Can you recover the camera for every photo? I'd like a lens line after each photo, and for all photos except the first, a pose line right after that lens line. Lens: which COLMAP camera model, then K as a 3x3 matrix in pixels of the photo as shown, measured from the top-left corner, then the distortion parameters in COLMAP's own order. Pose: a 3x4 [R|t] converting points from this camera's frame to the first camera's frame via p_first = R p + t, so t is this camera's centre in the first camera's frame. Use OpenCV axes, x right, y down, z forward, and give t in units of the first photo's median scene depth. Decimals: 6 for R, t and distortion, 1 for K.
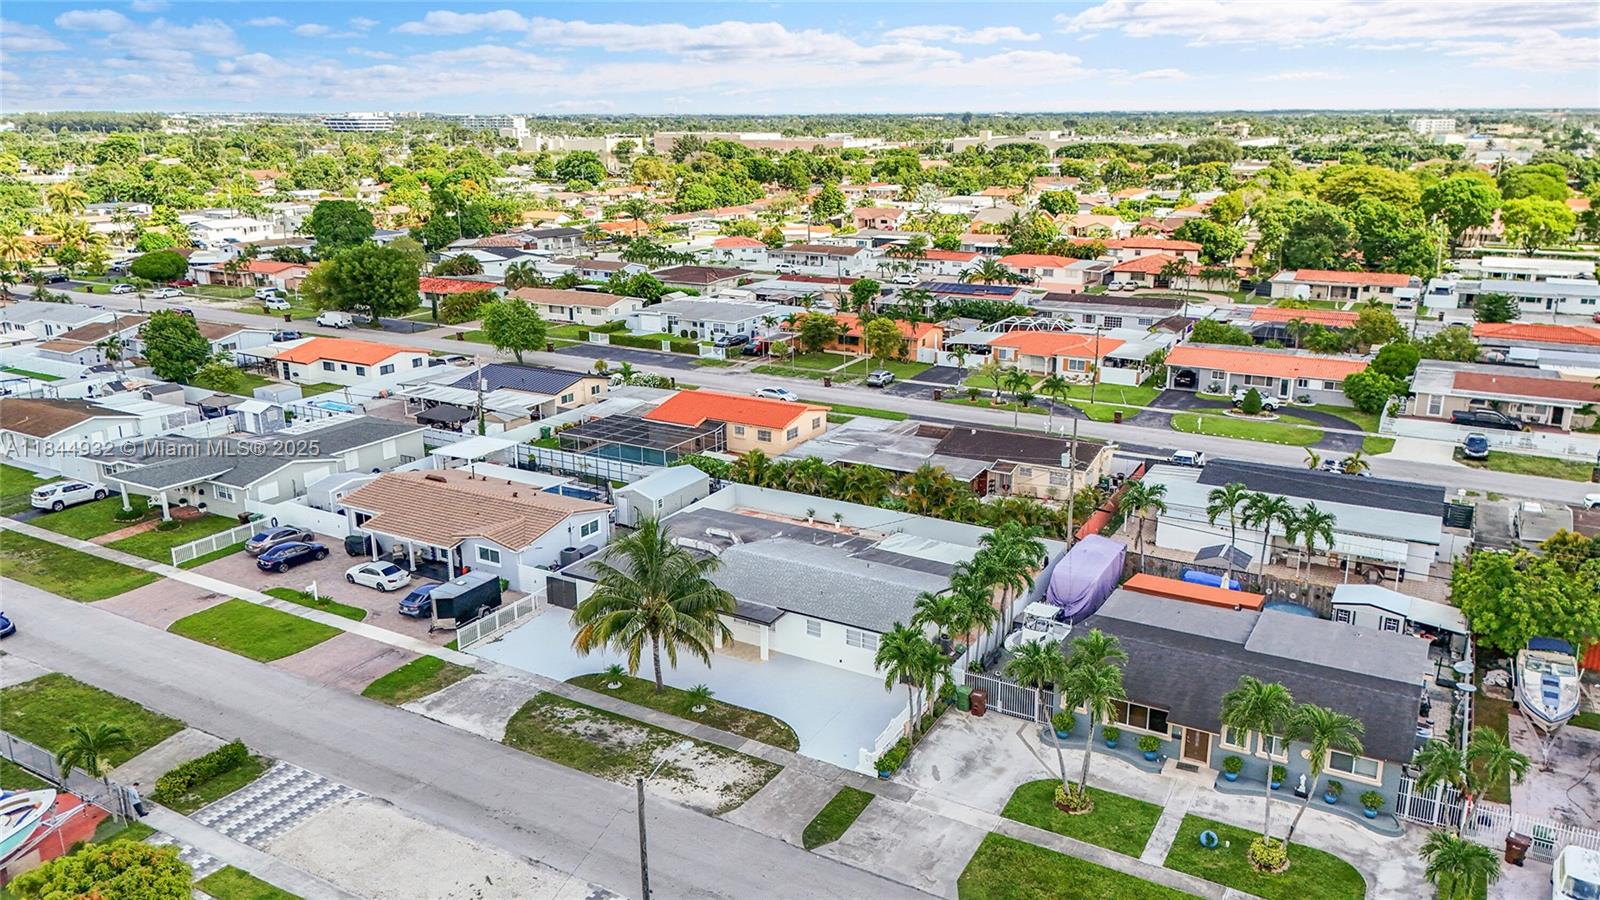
lens RADIAL K [[1170.8, 0, 800.0], [0, 1170.8, 450.0], [0, 0, 1]] dist [0.079843, -0.088552]
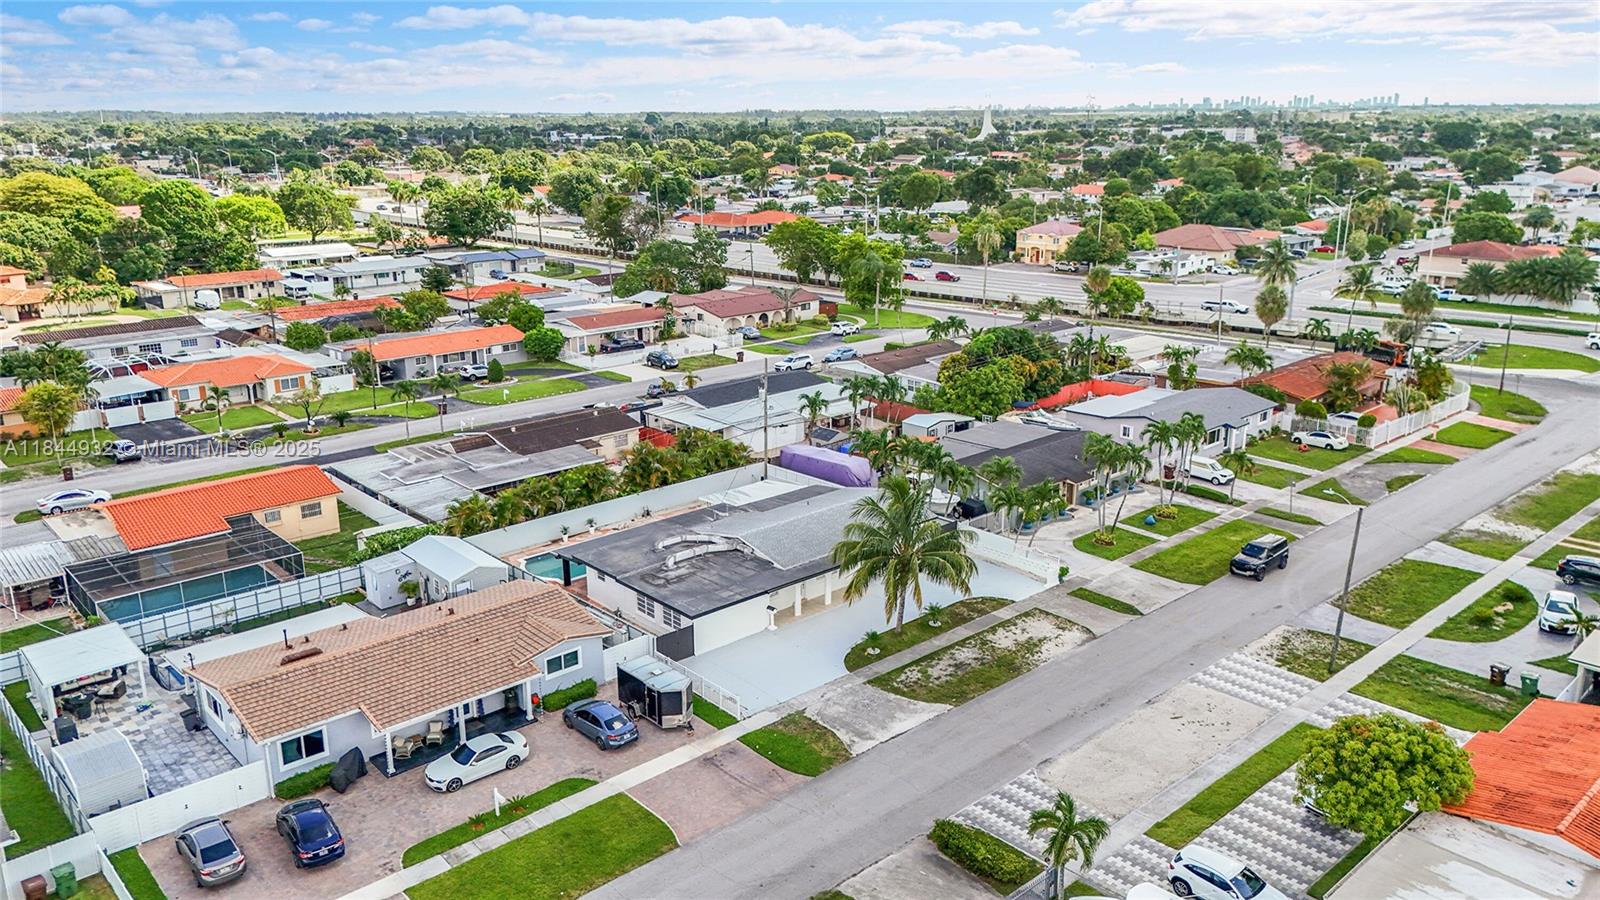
lens RADIAL K [[1170.8, 0, 800.0], [0, 1170.8, 450.0], [0, 0, 1]] dist [0.079843, -0.088552]
pose [[0.305168, -0.261139, 0.915794, -0.809712], [0.265819, 0.946802, 0.181402, -0.133762], [-0.914447, 0.188078, 0.358349, 0.475748]]
